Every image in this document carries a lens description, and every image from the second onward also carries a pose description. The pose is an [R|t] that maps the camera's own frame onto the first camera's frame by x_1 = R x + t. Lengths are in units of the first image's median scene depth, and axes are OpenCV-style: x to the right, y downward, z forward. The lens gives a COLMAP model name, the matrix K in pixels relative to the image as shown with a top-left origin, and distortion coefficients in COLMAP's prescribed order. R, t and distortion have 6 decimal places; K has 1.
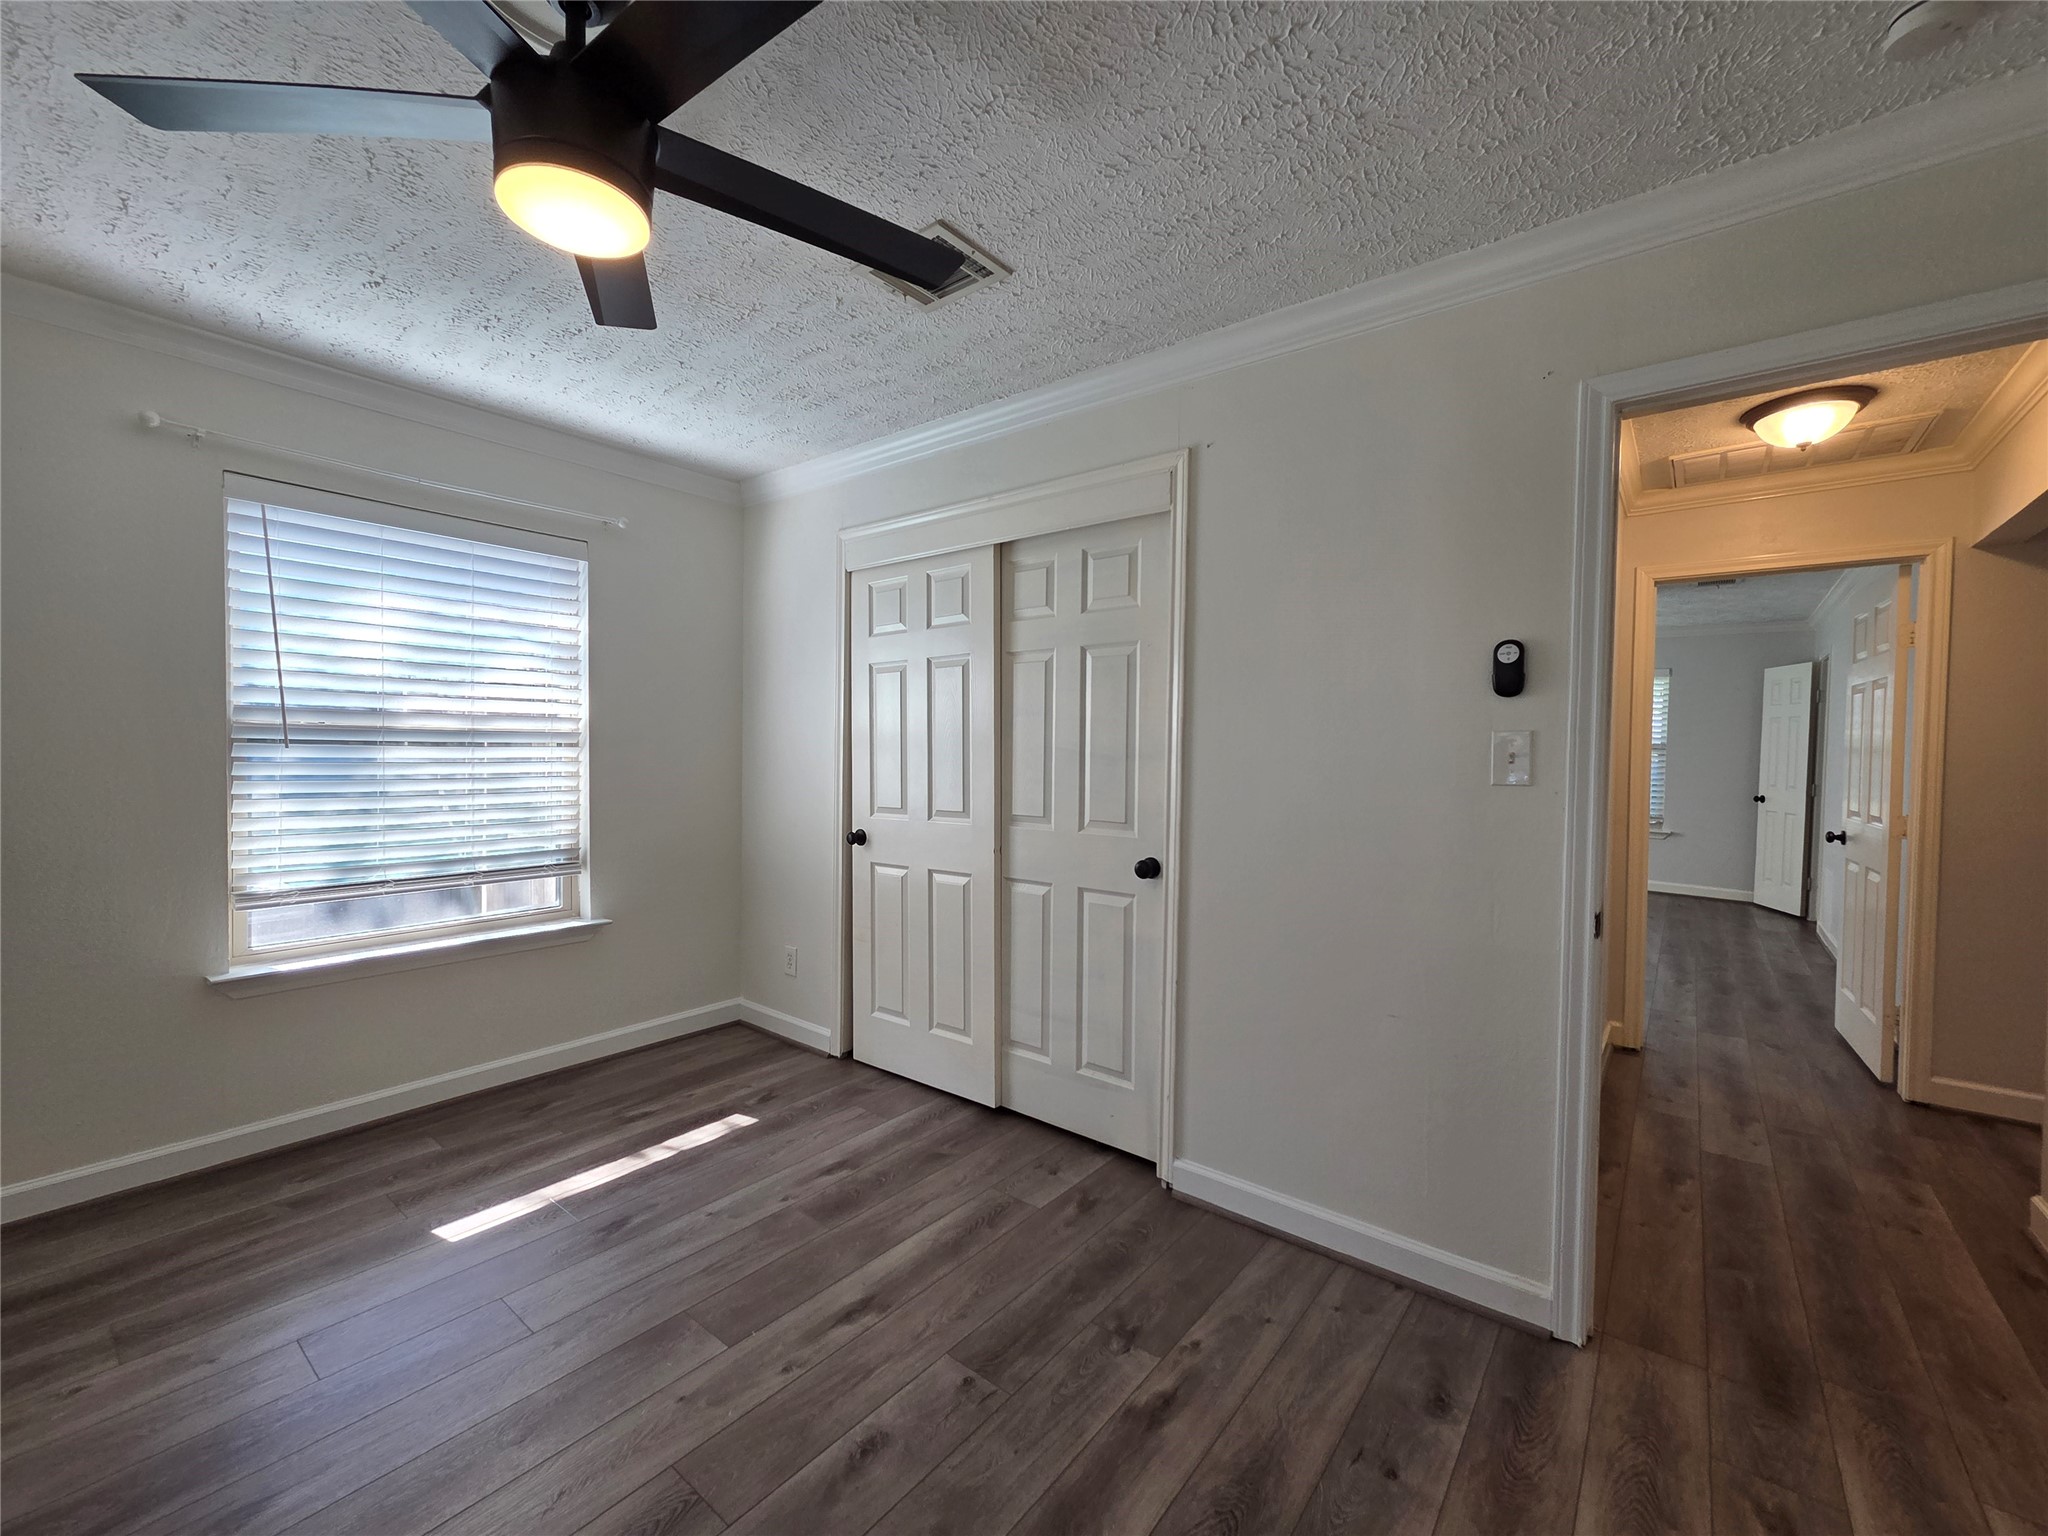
lens RADIAL K [[841.2, 0, 1032.9], [0, 841.2, 768.0], [0, 0, 1]] dist [0.001687, -0.000670]
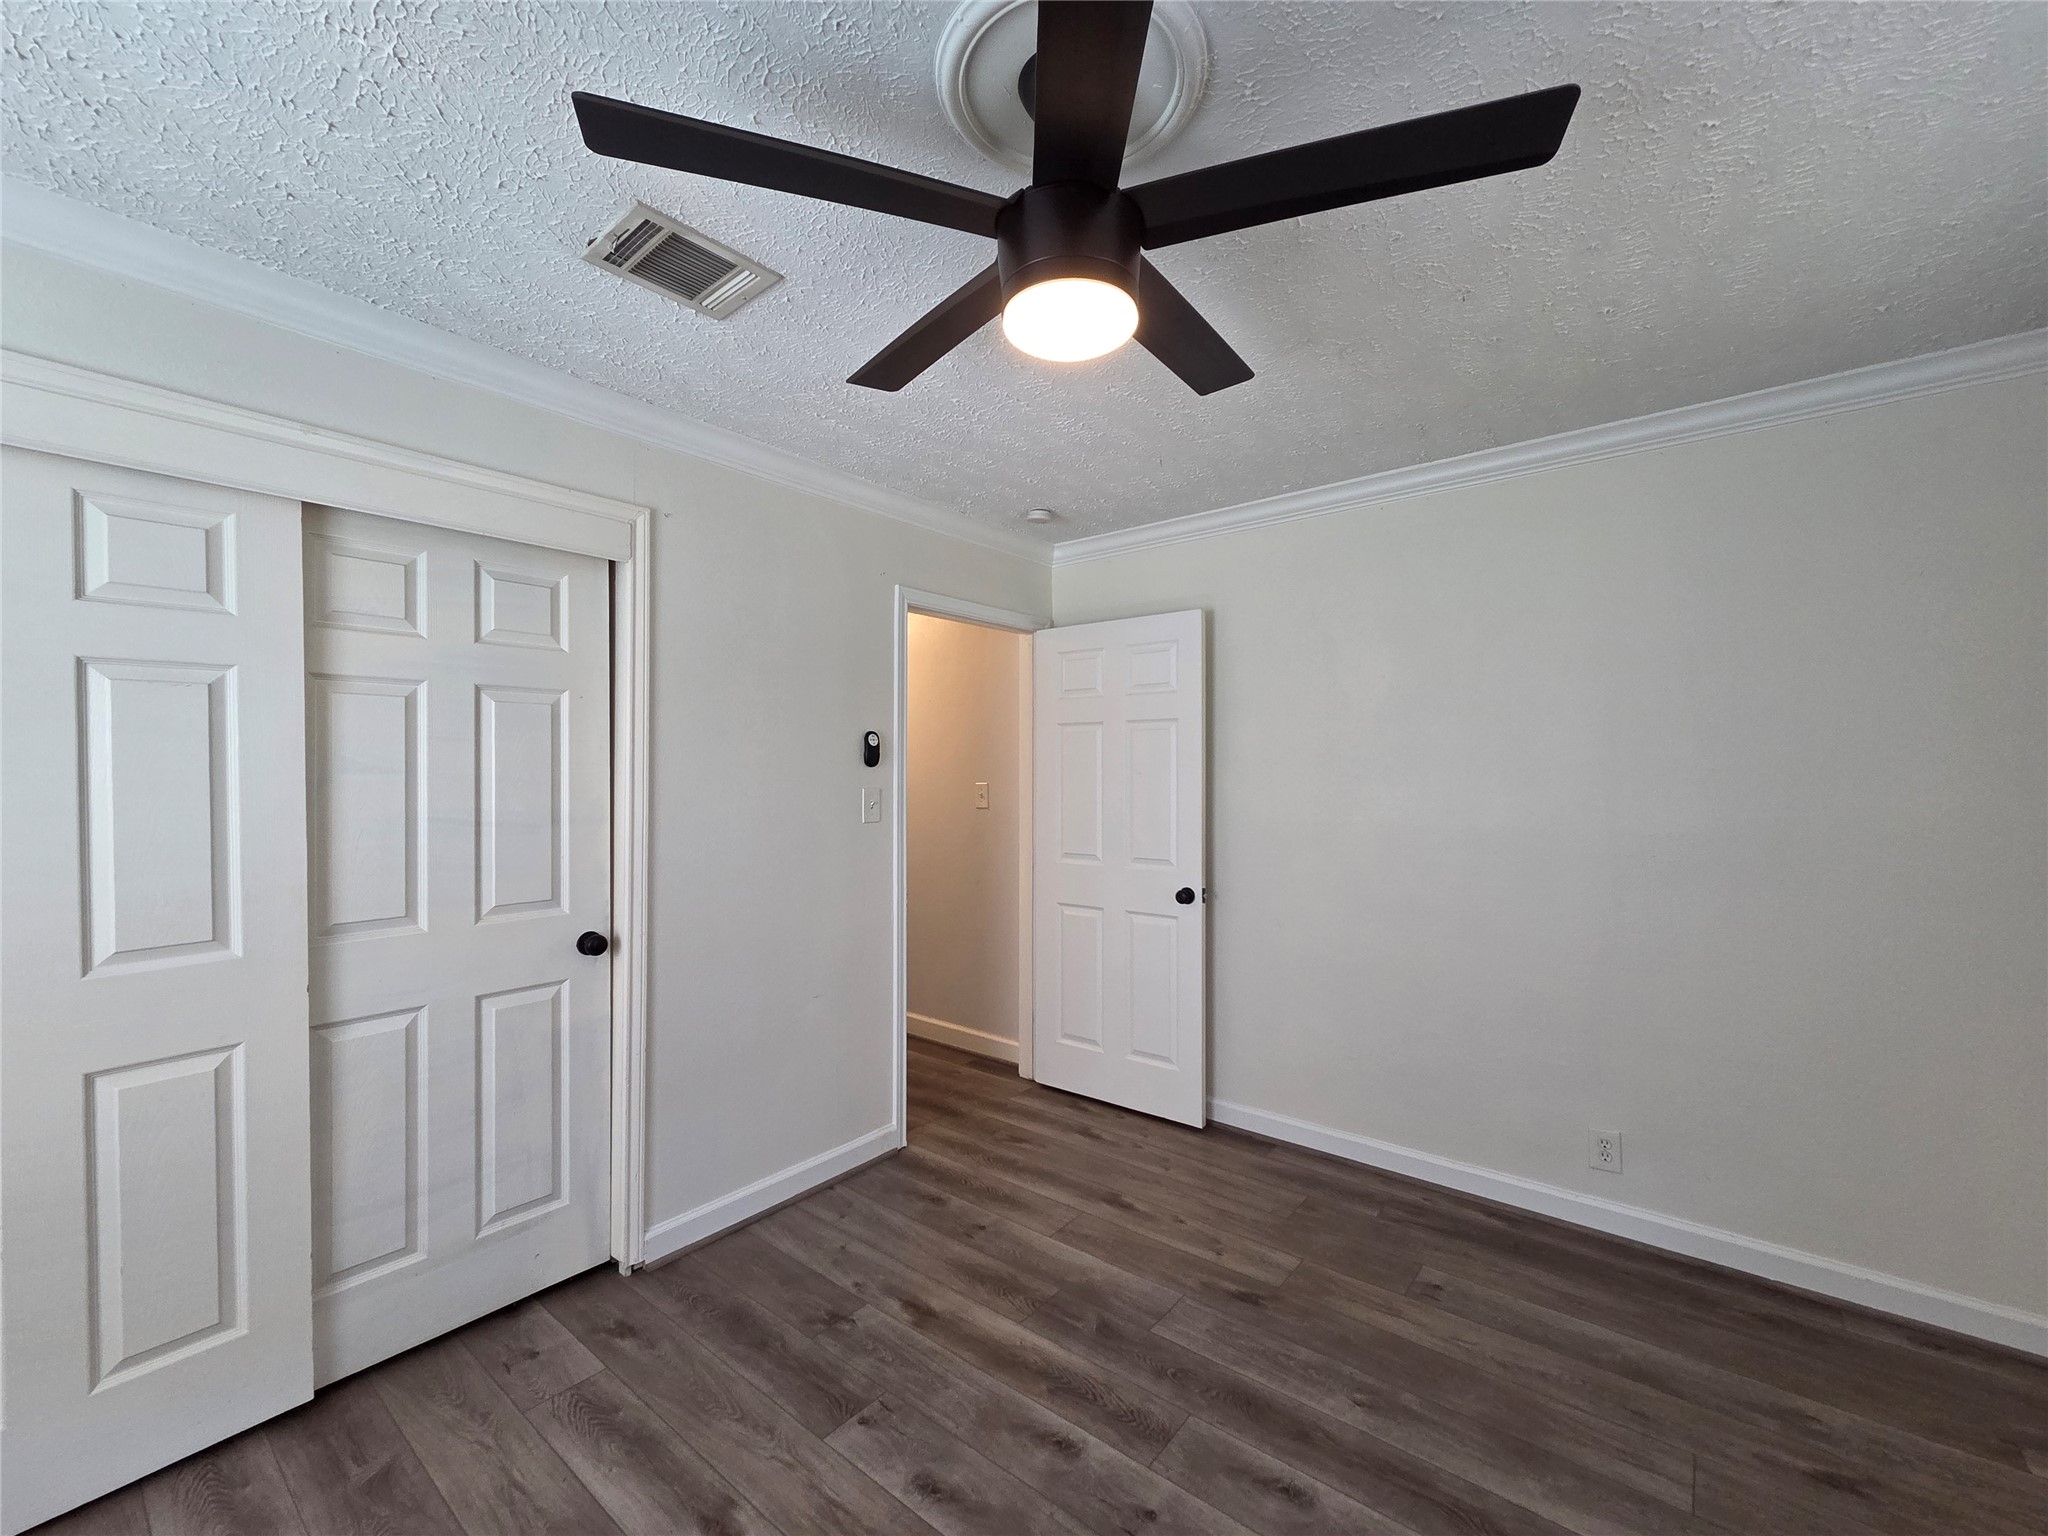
lens RADIAL K [[841.2, 0, 1032.9], [0, 841.2, 768.0], [0, 0, 1]] dist [0.001687, -0.000670]
pose [[0.004919, -0.008249, 0.999954, -0.835077], [0.026209, 0.999624, 0.008117, -0.070759], [-0.999644, 0.026168, 0.005133, 0.562688]]
